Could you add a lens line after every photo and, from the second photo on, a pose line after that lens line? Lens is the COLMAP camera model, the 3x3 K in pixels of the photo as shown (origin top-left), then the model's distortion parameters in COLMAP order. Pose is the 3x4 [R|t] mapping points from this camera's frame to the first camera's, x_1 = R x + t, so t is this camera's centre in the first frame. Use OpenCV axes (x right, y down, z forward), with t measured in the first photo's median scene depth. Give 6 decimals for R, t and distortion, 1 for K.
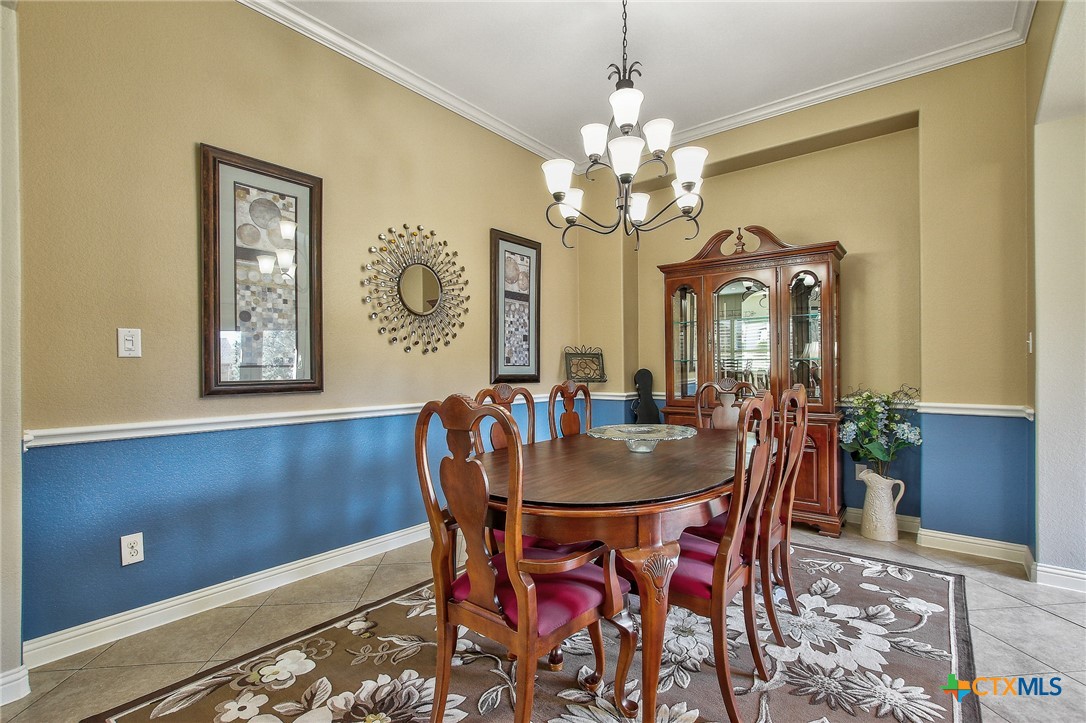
lens RADIAL K [[500.2, 0, 542.5], [0, 500.2, 364.2], [0, 0, 1]] dist [-0.016740, -0.000591]
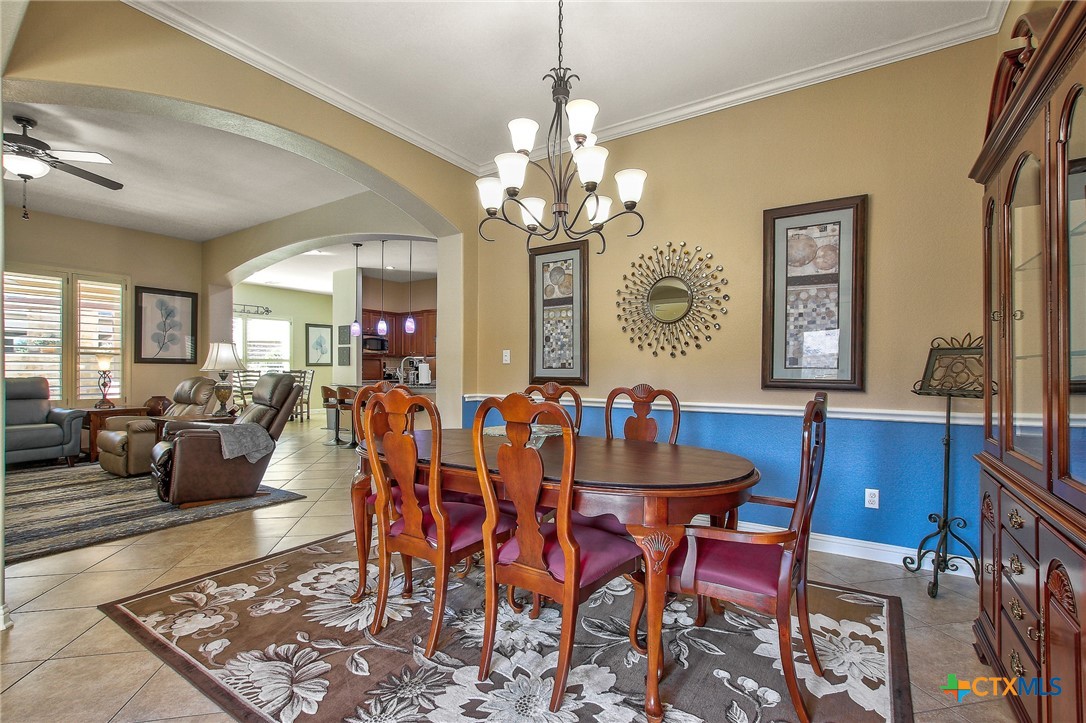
lens RADIAL K [[500.2, 0, 541.6], [0, 500.2, 364.5], [0, 0, 1]] dist [-0.016740, -0.000591]
pose [[0.091169, 0.001657, -0.995834, 0.786284], [0.007606, 0.999968, 0.002360, -0.009061], [0.995806, -0.007789, 0.091154, 0.575553]]
